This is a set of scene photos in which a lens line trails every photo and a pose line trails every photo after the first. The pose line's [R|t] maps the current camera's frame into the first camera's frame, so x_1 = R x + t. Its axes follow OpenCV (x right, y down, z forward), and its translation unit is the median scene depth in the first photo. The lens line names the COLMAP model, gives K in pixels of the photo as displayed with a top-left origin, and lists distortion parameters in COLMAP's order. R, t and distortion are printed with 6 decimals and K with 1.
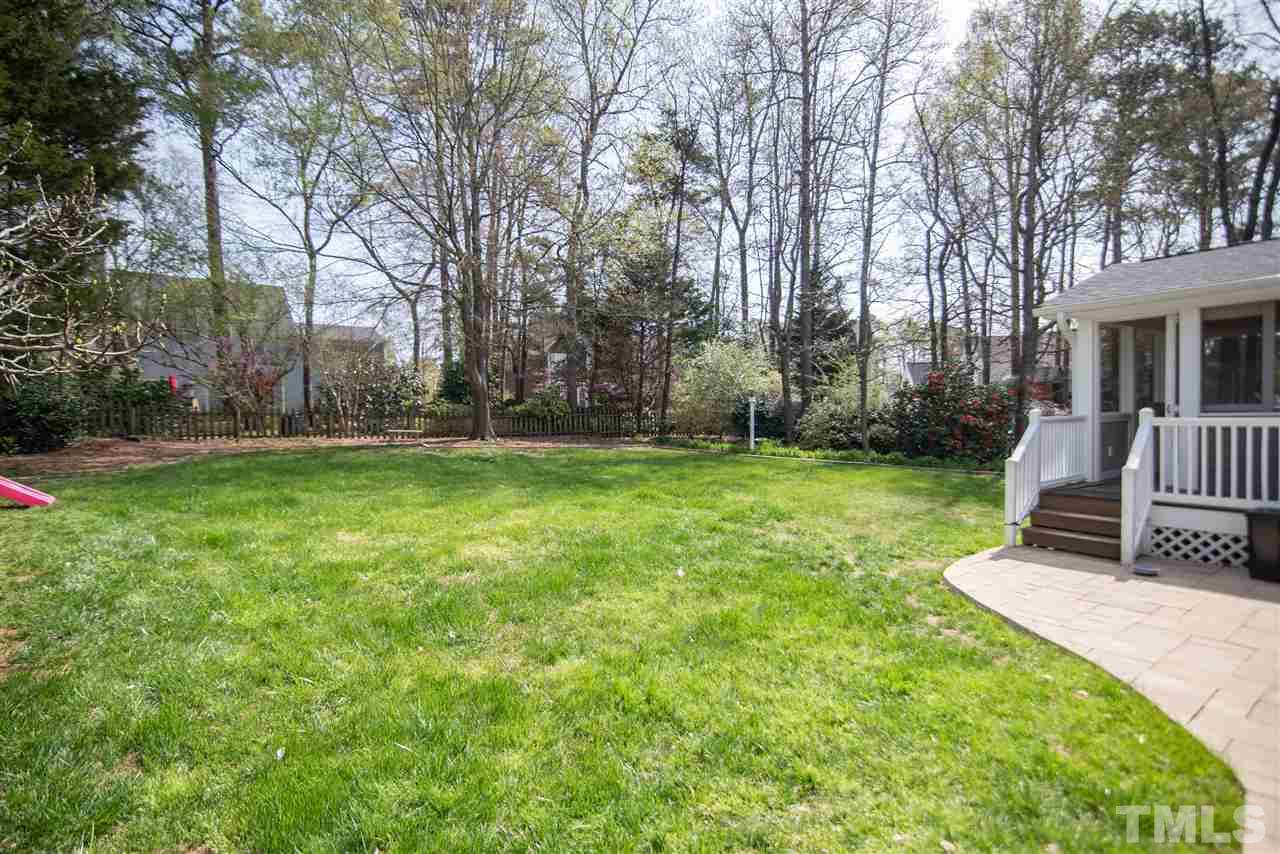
lens RADIAL K [[596.6, 0, 607.3], [0, 596.6, 432.8], [0, 0, 1]] dist [-0.012027, -0.000623]
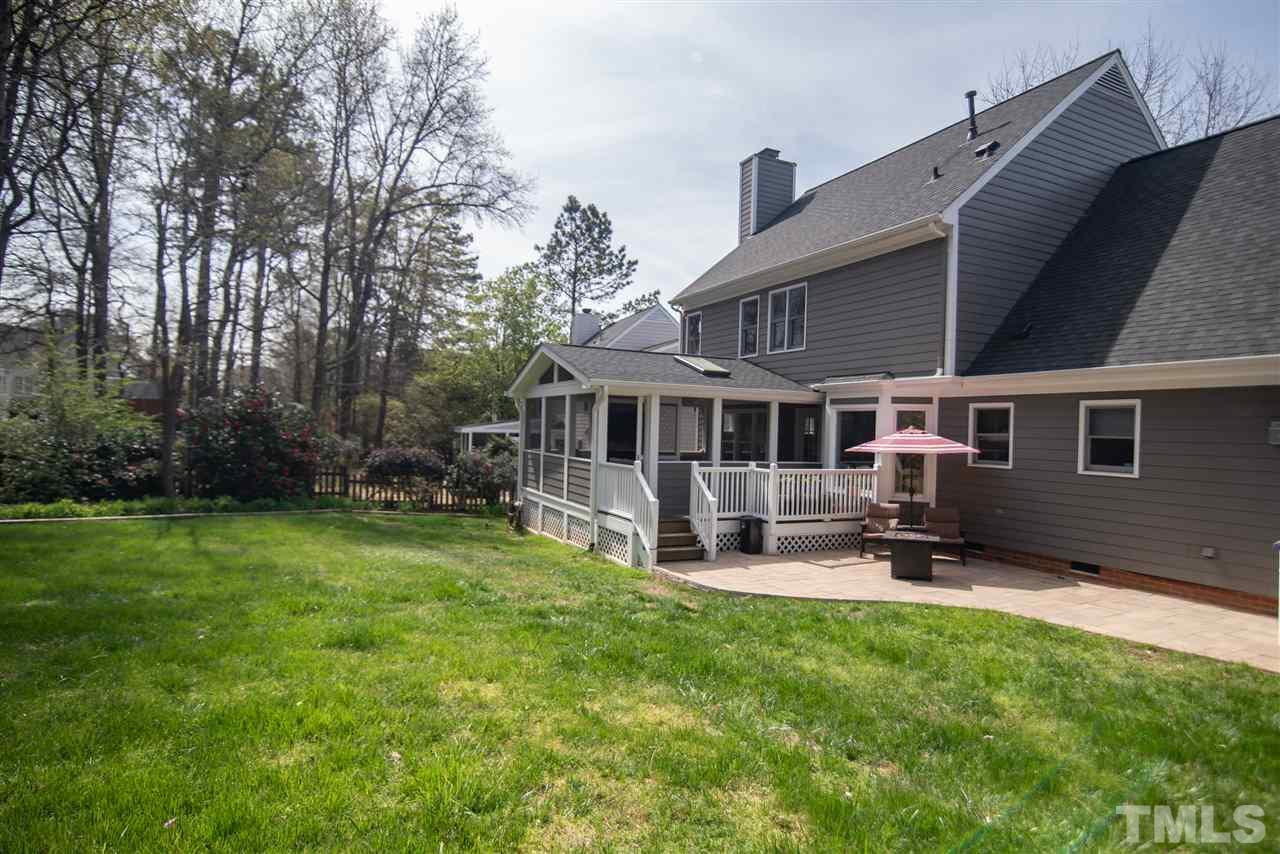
lens RADIAL K [[698.1, 0, 619.8], [0, 698.1, 427.6], [0, 0, 1]] dist [-0.006276, -0.000814]
pose [[0.084024, 0.025543, 0.996136, -0.373571], [0.002420, 0.999663, -0.025837, -0.031736], [-0.996461, 0.004581, 0.083934, 0.393051]]
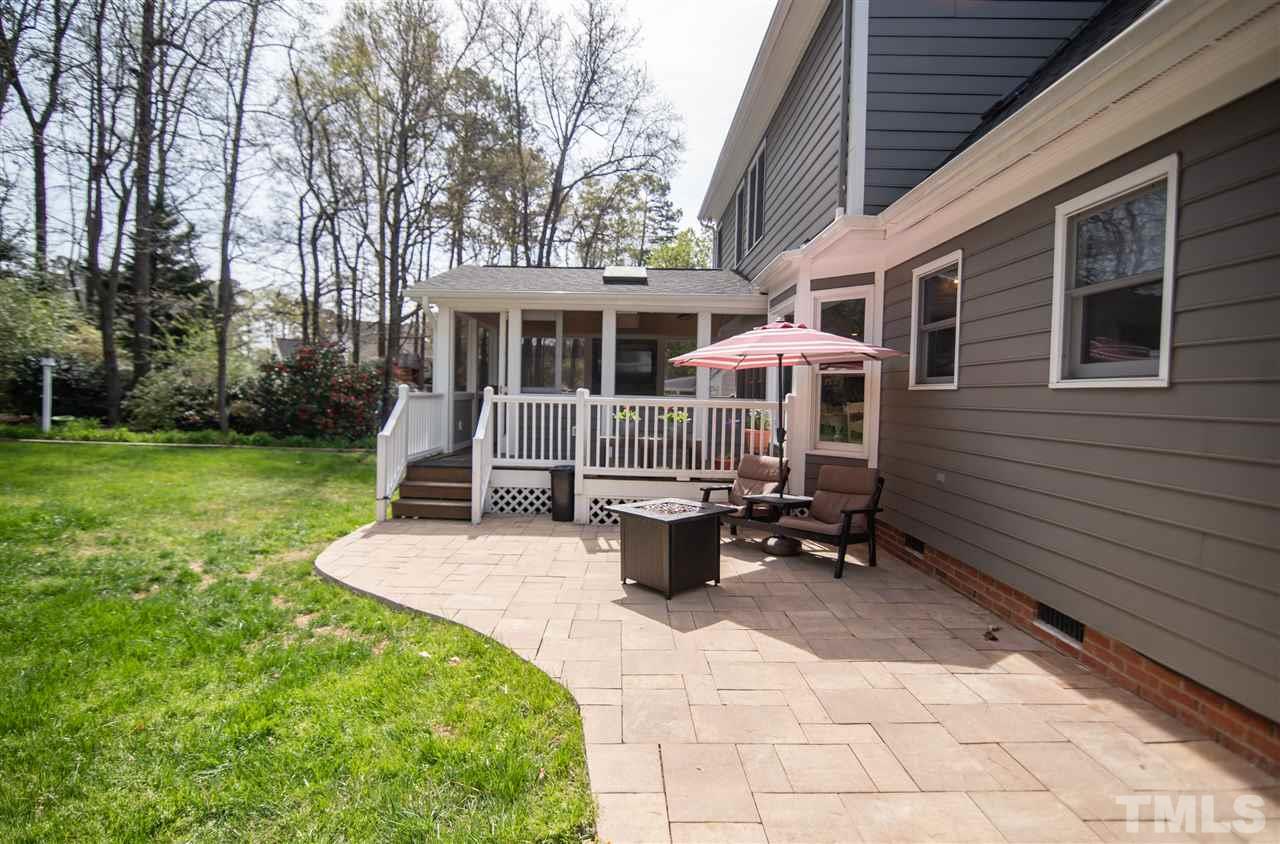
lens RADIAL K [[603.5, 0, 640.4], [0, 603.5, 416.4], [0, 0, 1]] dist [-0.017002, -0.000150]
pose [[0.528568, 0.005747, 0.848871, 0.023435], [-0.007277, 0.999971, -0.002239, 0.006660], [-0.848860, -0.004994, 0.528595, 0.044165]]
